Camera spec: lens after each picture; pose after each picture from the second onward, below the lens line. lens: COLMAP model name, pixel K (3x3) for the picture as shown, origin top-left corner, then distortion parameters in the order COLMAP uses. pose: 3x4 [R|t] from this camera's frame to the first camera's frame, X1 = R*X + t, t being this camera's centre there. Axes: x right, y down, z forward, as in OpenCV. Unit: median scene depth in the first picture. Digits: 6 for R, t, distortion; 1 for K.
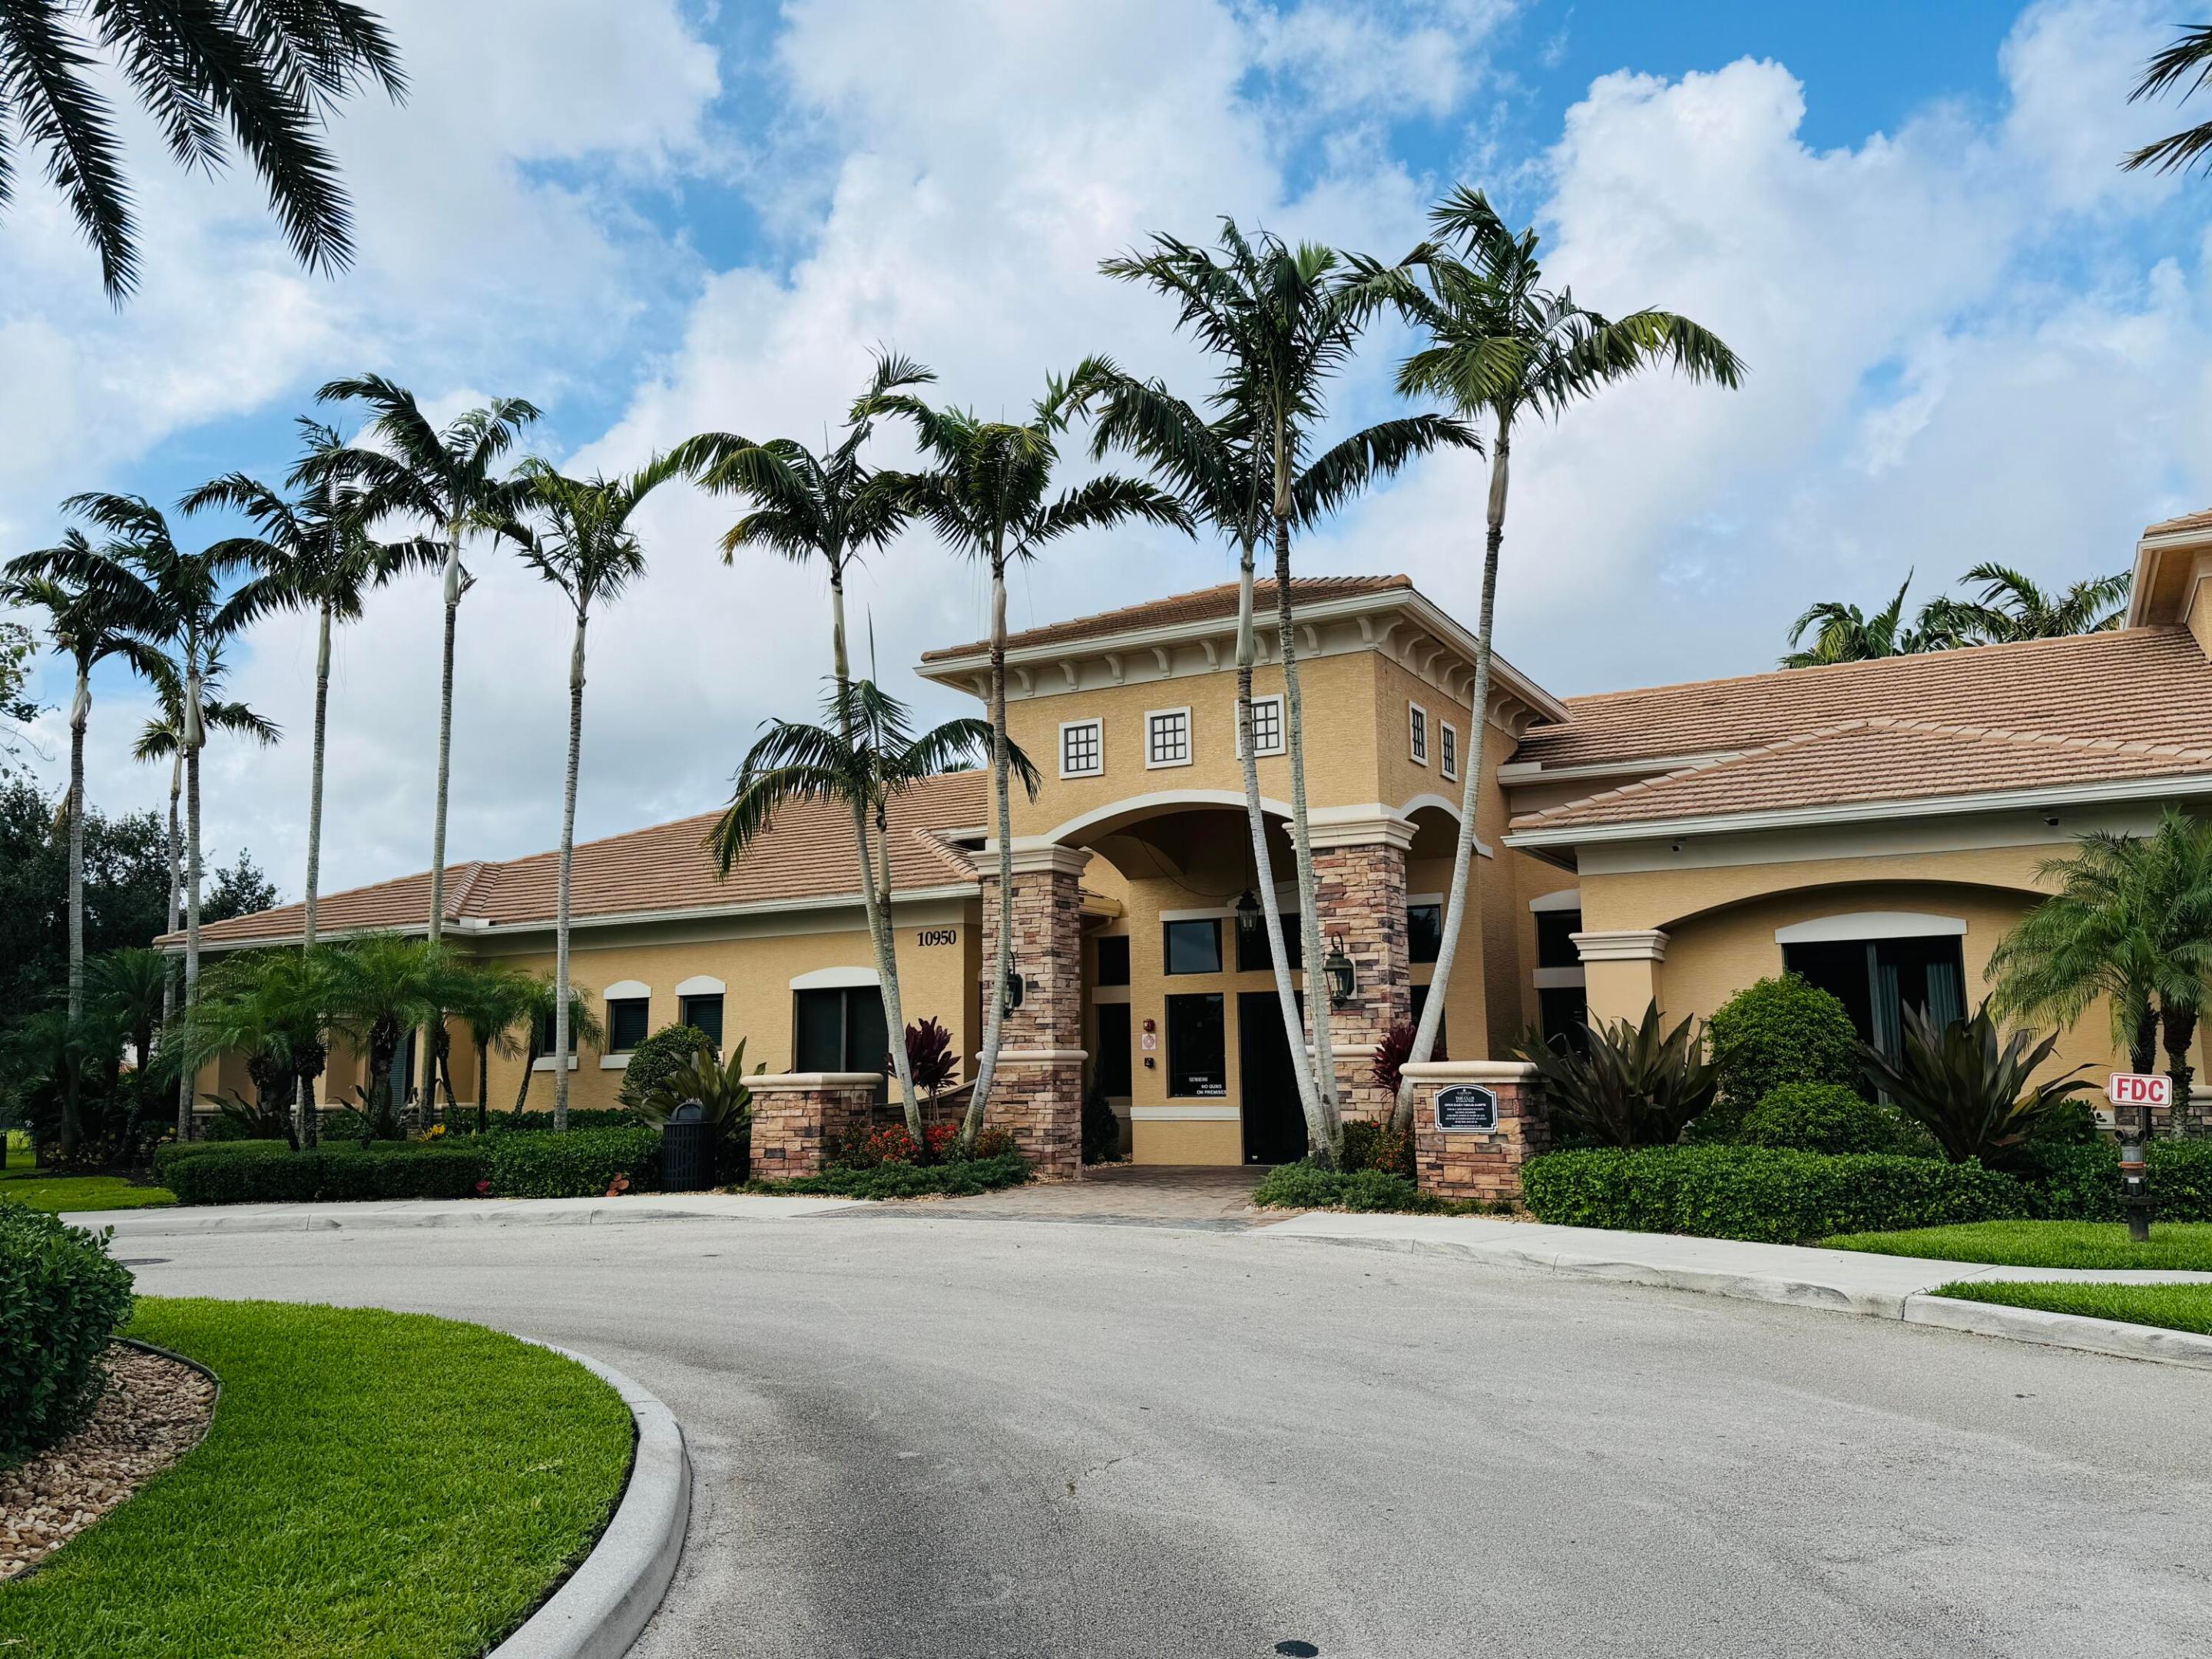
lens RADIAL K [[1670.5, 0, 1100.7], [0, 1670.5, 871.6], [0, 0, 1]] dist [0.160639, -0.284822]
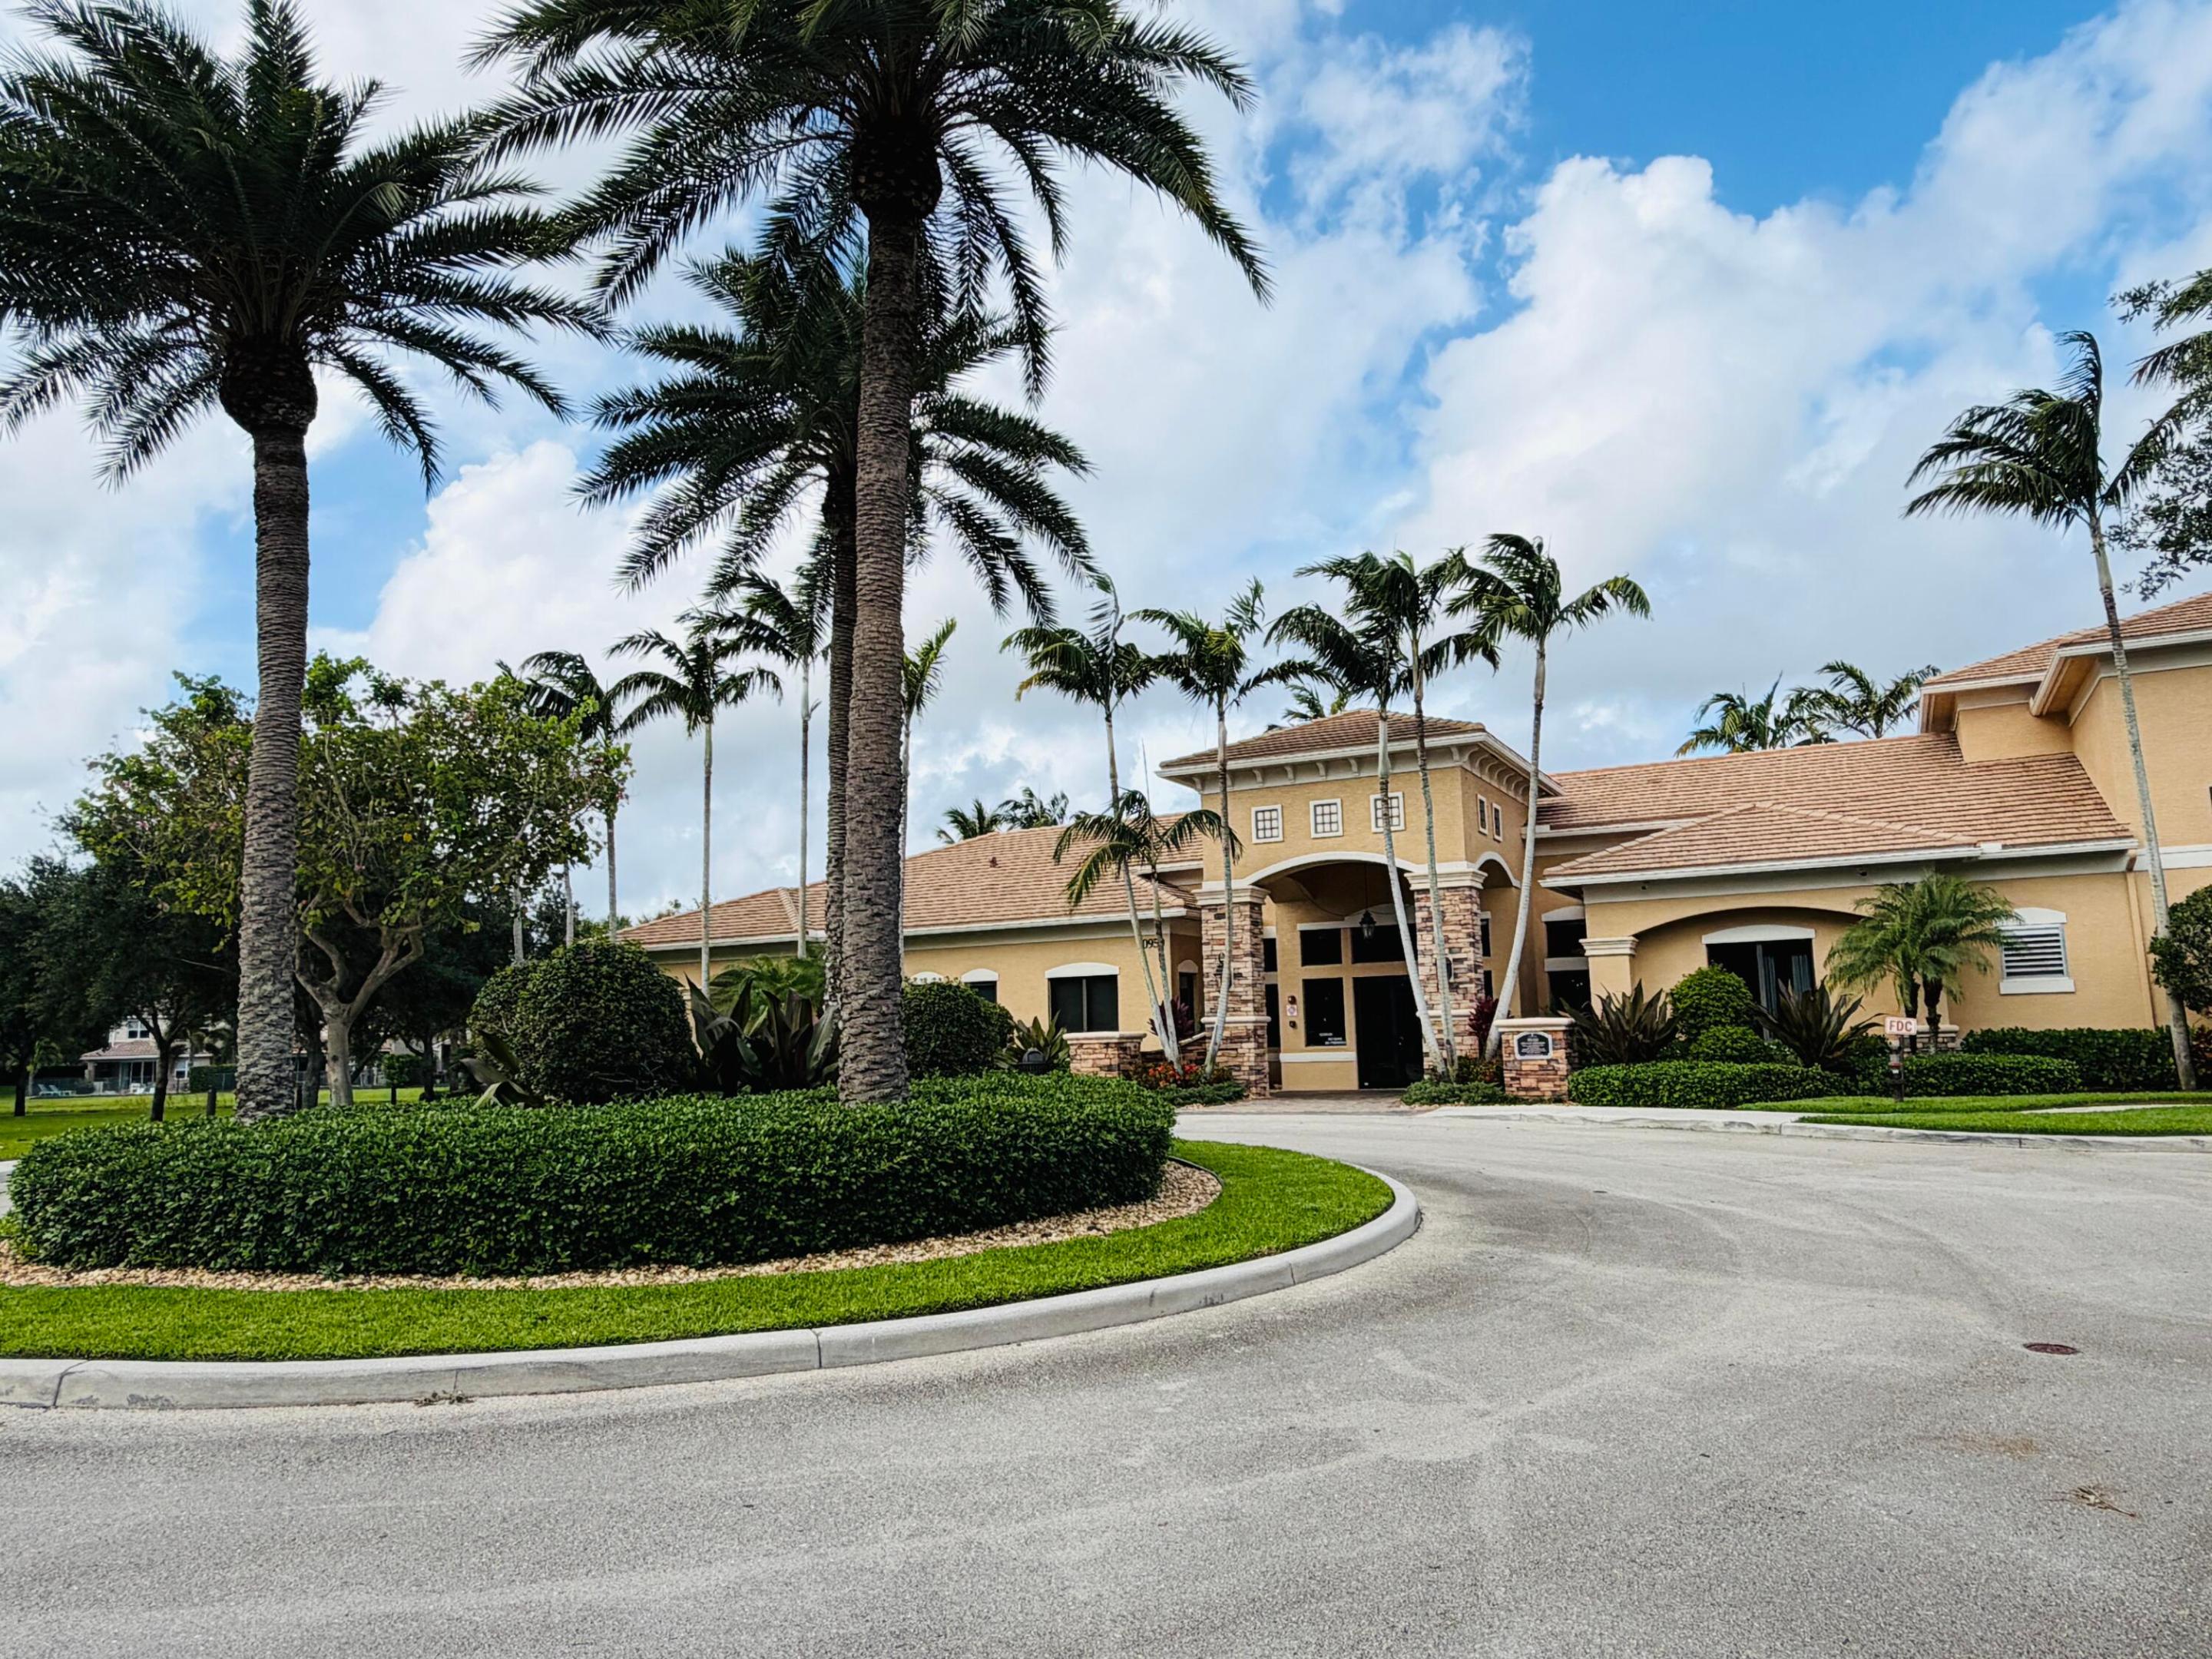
lens RADIAL K [[1477.8, 0, 1105.3], [0, 1477.8, 897.9], [0, 0, 1]] dist [-0.000544, 0.000843]
pose [[0.999804, -0.011341, 0.016239, -0.204124], [0.010959, 0.999666, 0.023423, -0.042248], [-0.016499, -0.023240, 0.999594, -0.419853]]
